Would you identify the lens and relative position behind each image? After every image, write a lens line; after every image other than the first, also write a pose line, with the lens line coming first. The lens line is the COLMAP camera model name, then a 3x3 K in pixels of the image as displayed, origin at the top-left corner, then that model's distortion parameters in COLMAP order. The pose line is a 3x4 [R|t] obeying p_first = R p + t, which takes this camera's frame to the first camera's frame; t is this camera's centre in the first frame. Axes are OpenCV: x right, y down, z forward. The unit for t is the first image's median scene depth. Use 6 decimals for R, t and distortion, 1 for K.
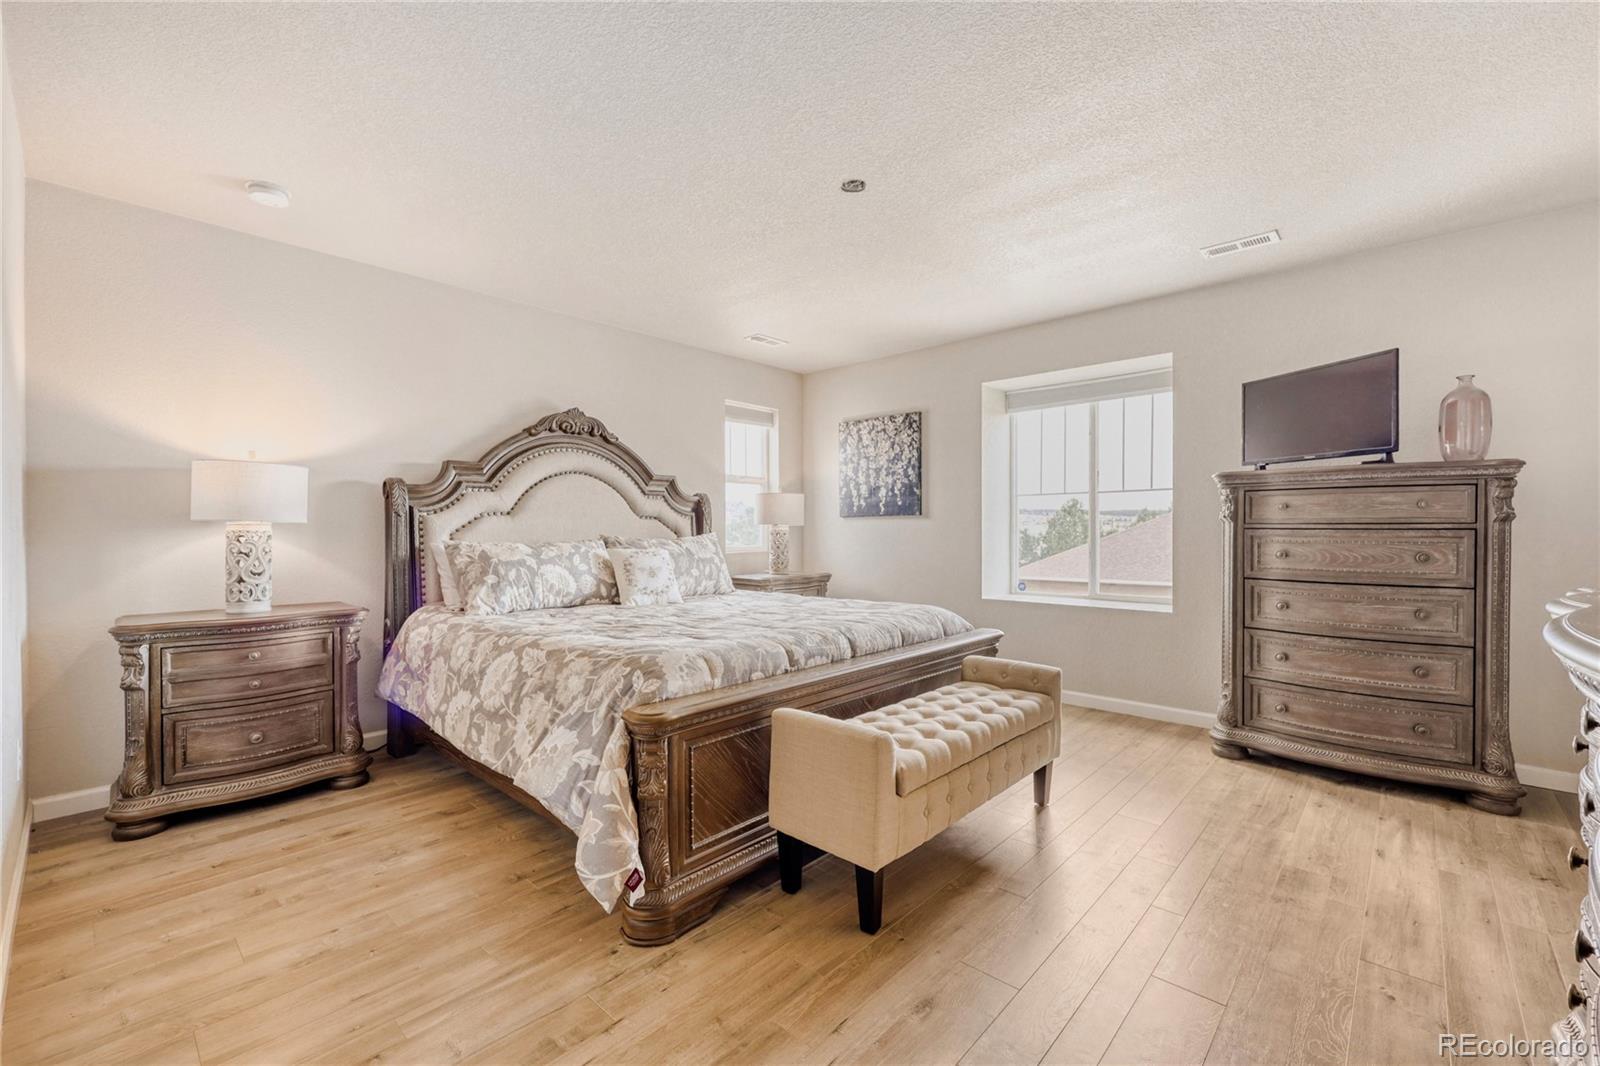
lens RADIAL K [[669.0, 0, 799.7], [0, 669.0, 533.2], [0, 0, 1]] dist [0.004184, -0.000773]
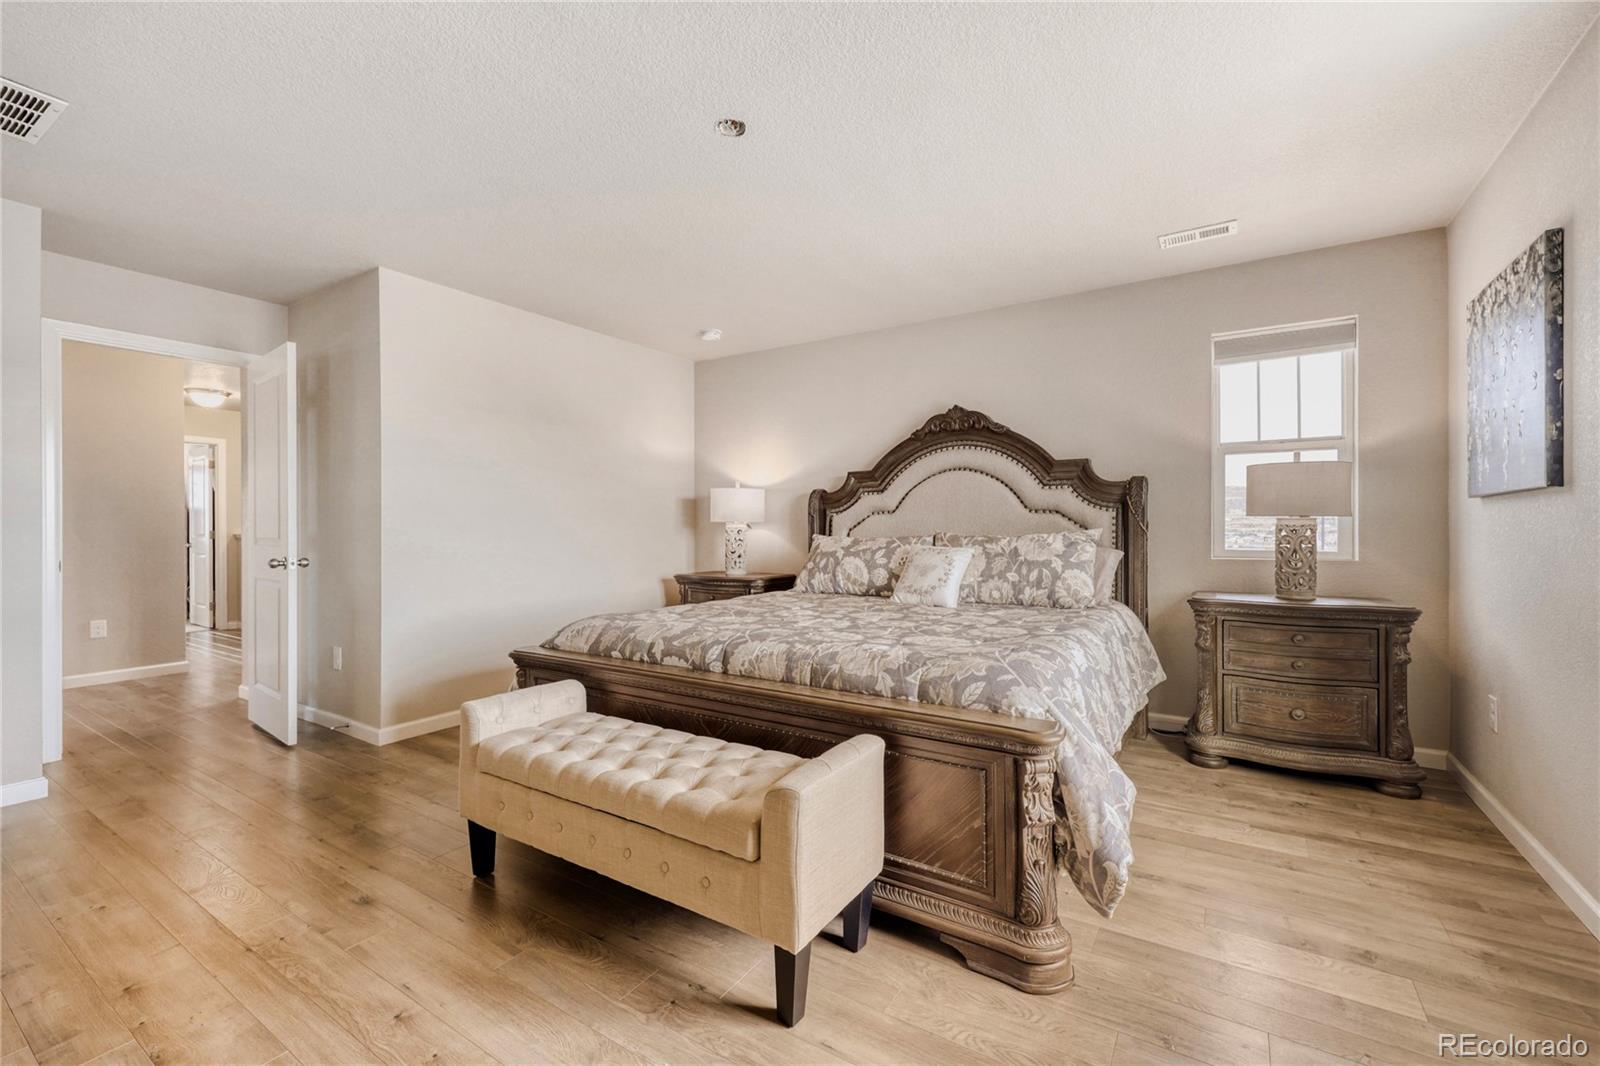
lens RADIAL K [[669.0, 0, 822.2], [0, 669.0, 531.6], [0, 0, 1]] dist [0.004184, -0.000773]
pose [[0.188297, 0.009651, -0.982065, 0.687245], [0.002163, 0.999945, 0.010241, -0.007407], [0.982110, -0.004053, 0.188266, 0.678151]]
